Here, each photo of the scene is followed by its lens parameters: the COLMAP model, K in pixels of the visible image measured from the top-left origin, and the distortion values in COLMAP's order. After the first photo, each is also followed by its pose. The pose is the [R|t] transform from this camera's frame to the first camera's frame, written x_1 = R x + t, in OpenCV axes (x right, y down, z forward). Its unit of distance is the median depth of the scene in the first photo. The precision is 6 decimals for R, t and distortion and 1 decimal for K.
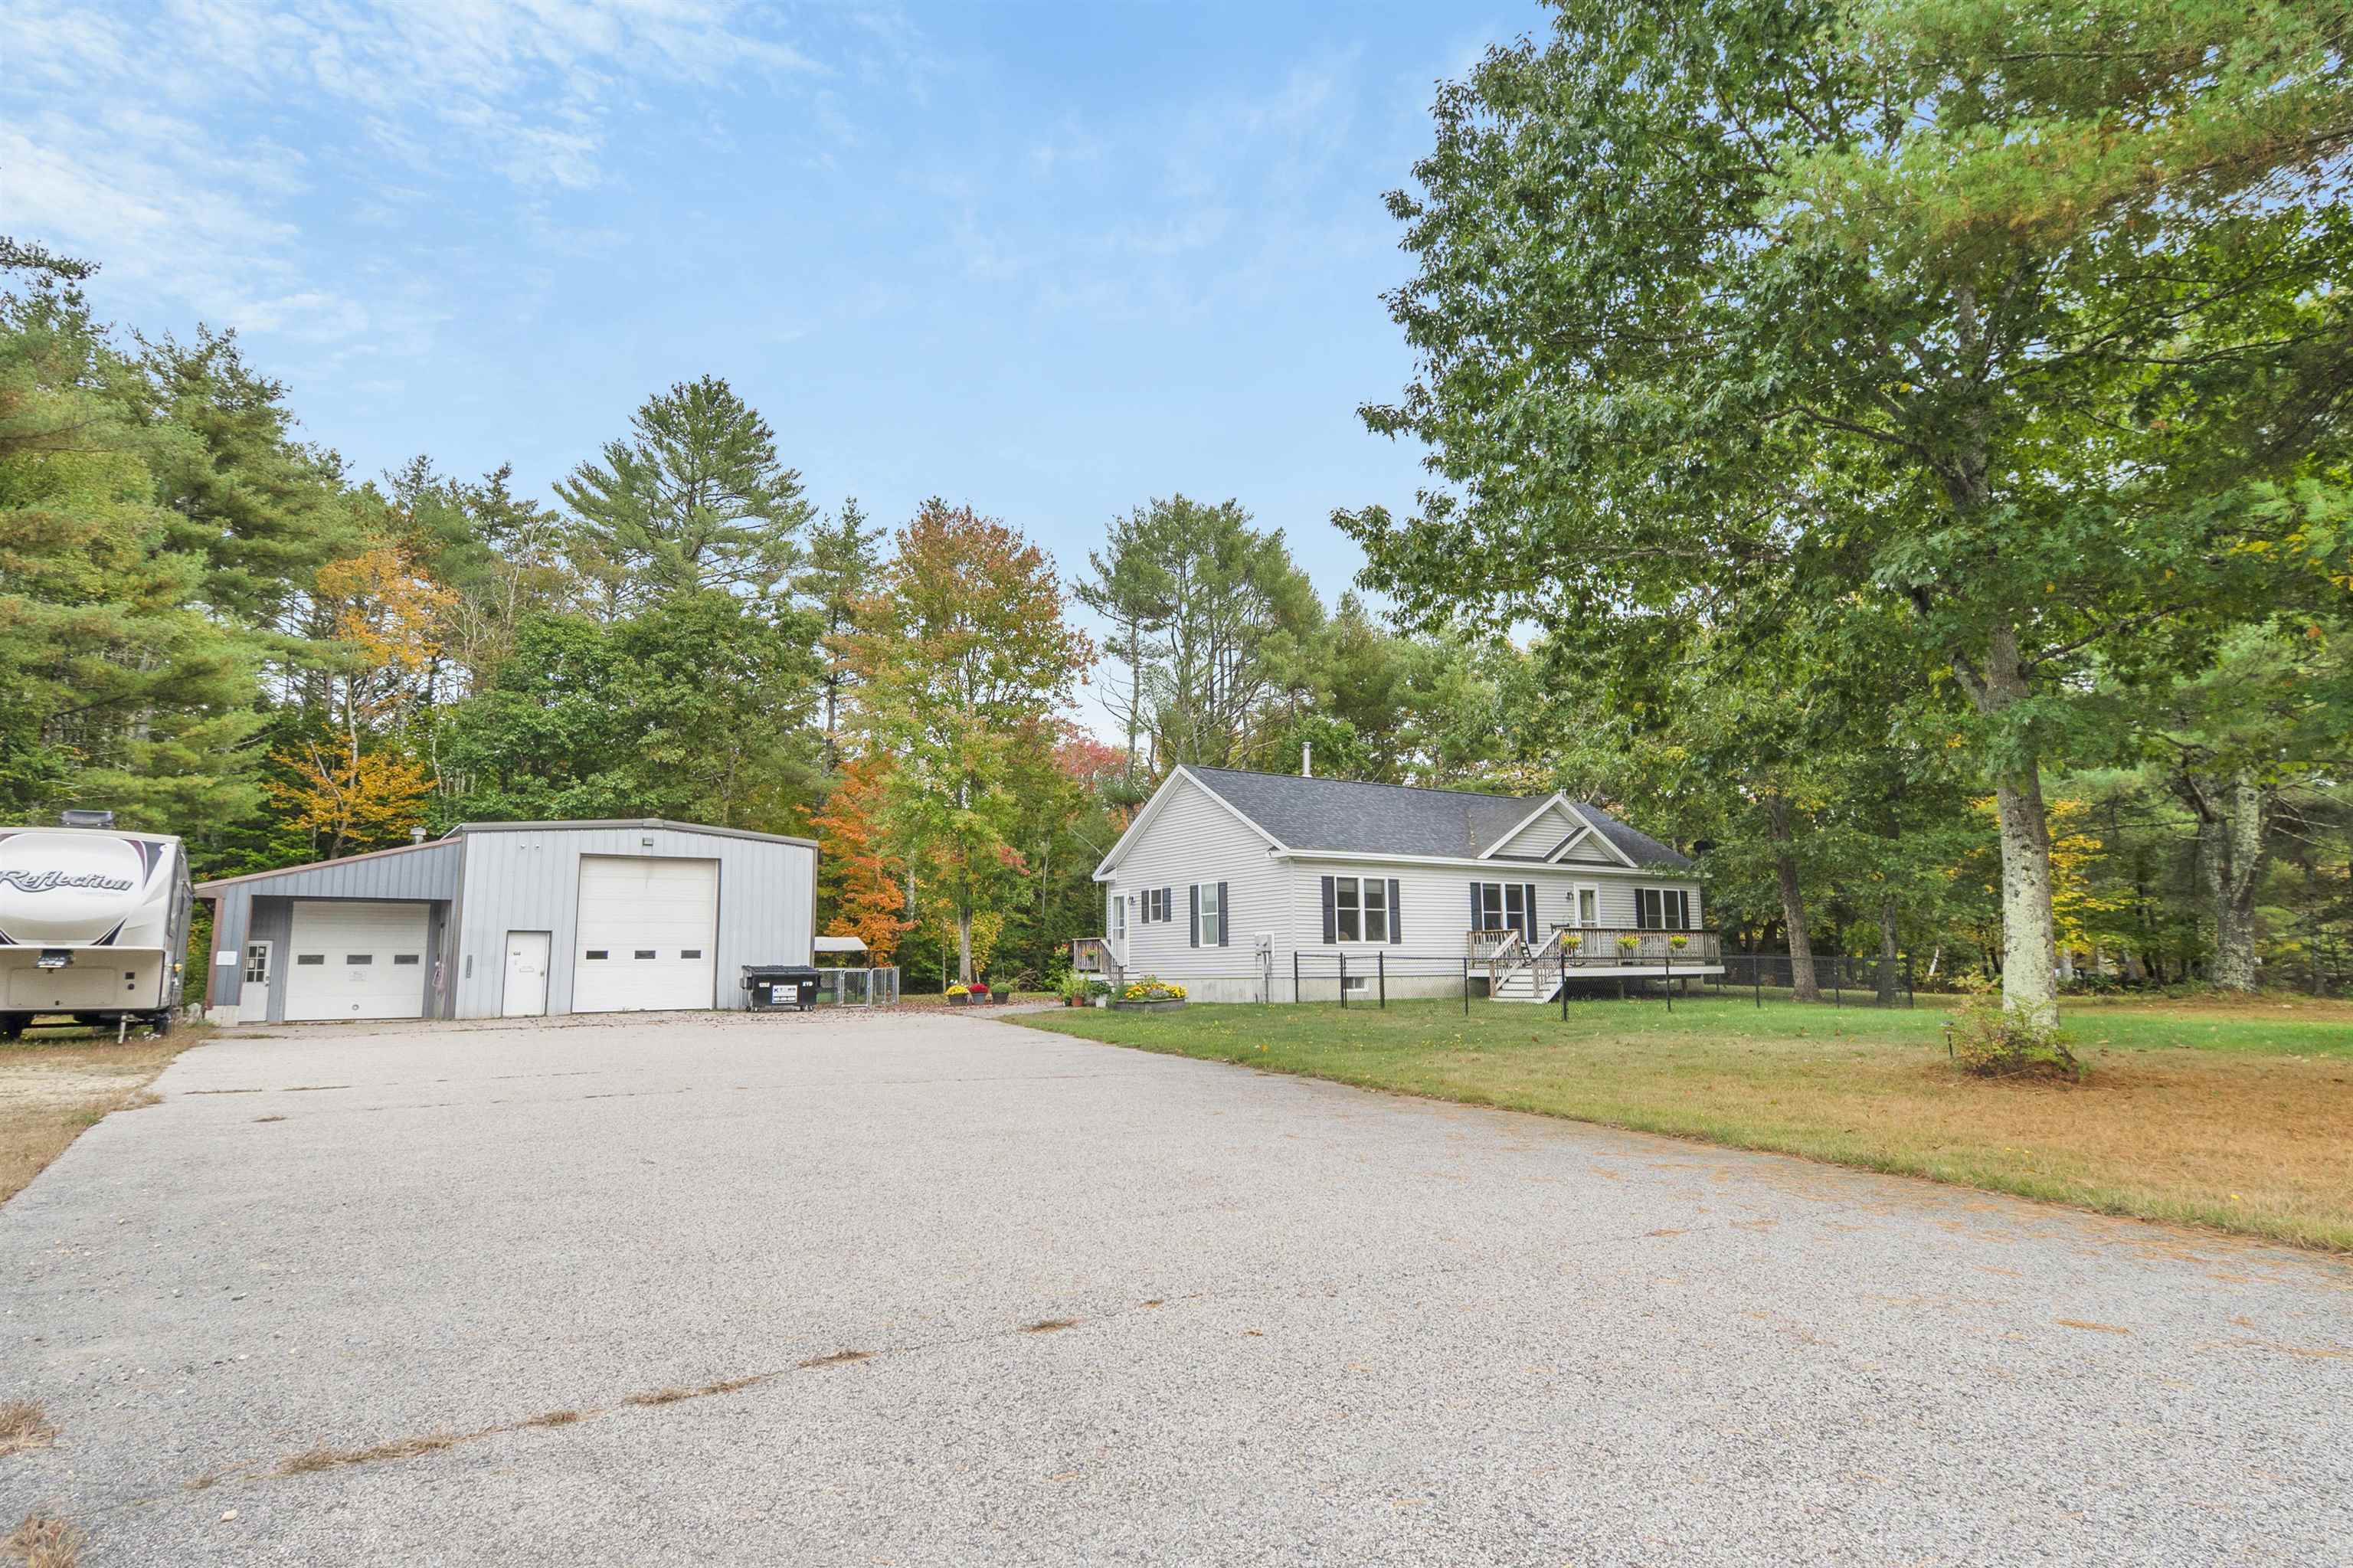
lens RADIAL K [[1231.8, 0, 1165.8], [0, 1231.8, 781.0], [0, 0, 1]] dist [0.001641, 0.000354]
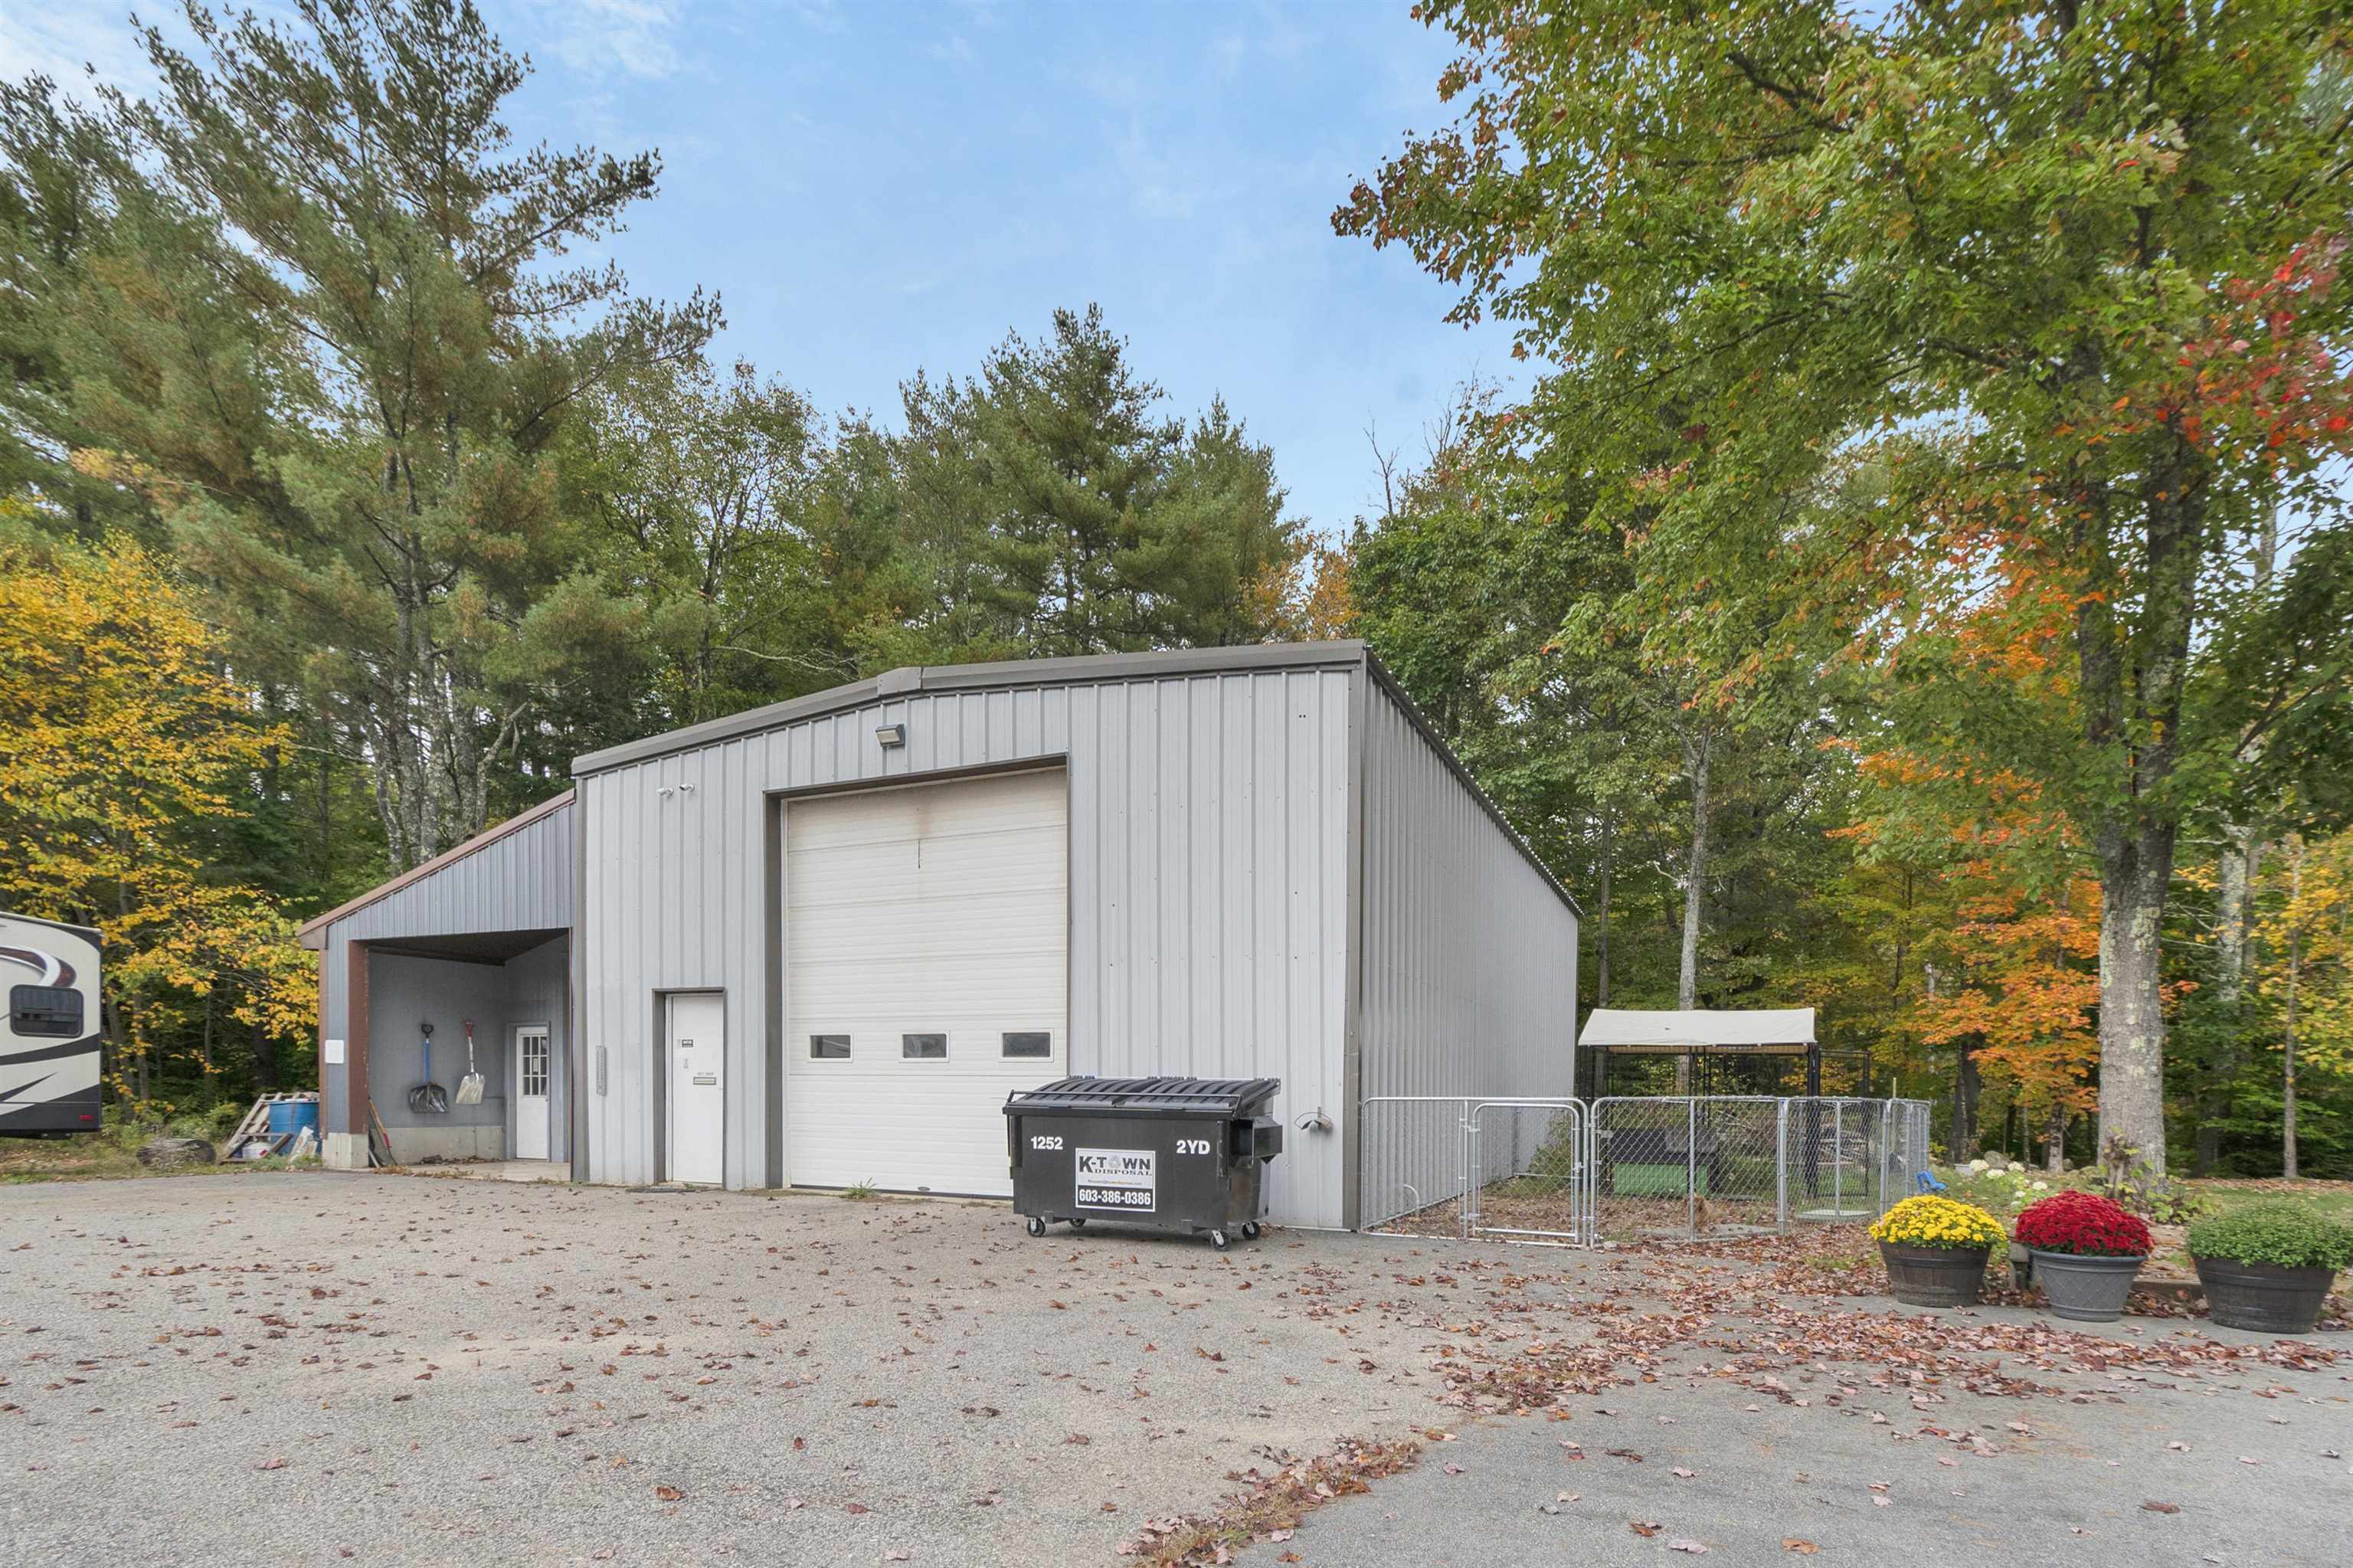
lens RADIAL K [[1145.0, 0, 1198.1], [0, 1145.0, 1115.9], [0, 0, 1]] dist [0.001099, 0.000159]
pose [[0.502395, 0.034316, -0.863957, -0.085480], [0.109928, 0.988569, 0.103189, 0.143404], [0.857622, -0.146815, 0.492879, 0.950673]]
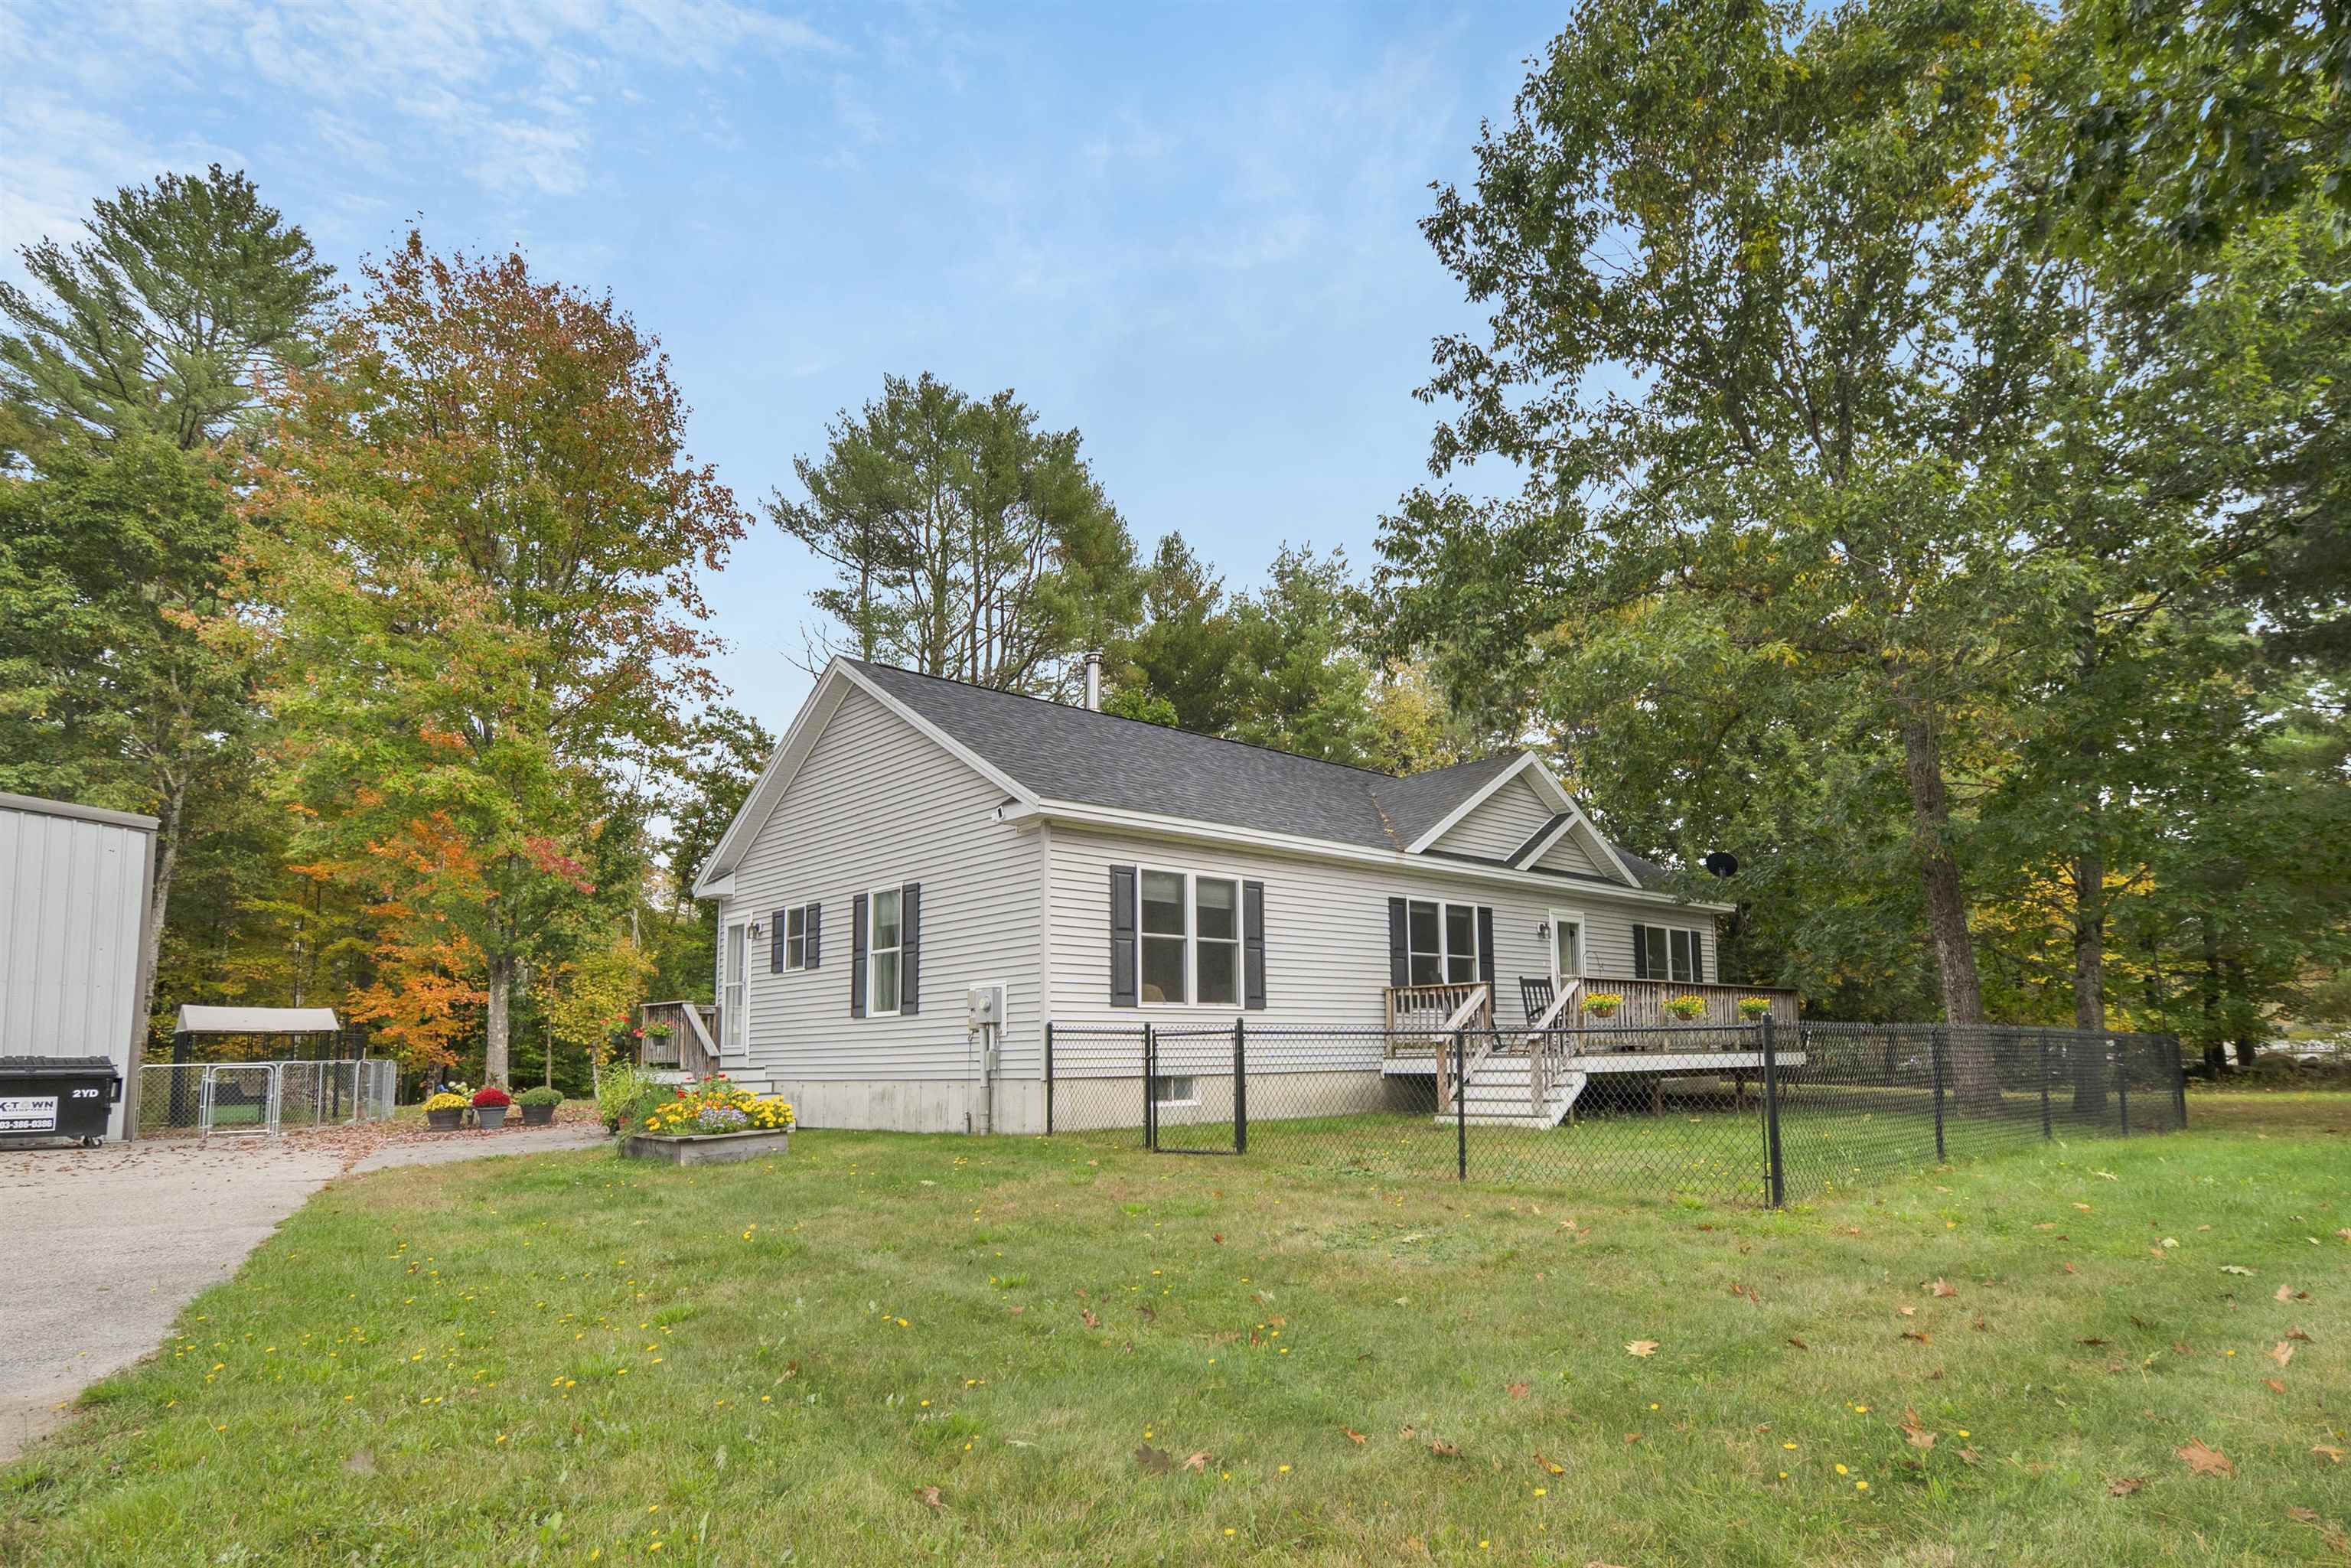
lens RADIAL K [[1308.9, 0, 1179.1], [0, 1308.9, 876.5], [0, 0, 1]] dist [-0.004412, -0.000287]
pose [[0.986819, 0.017905, 0.160836, 0.063653], [-0.019902, 0.999743, 0.010816, 0.067381], [-0.160601, -0.013874, 0.986922, 0.442346]]
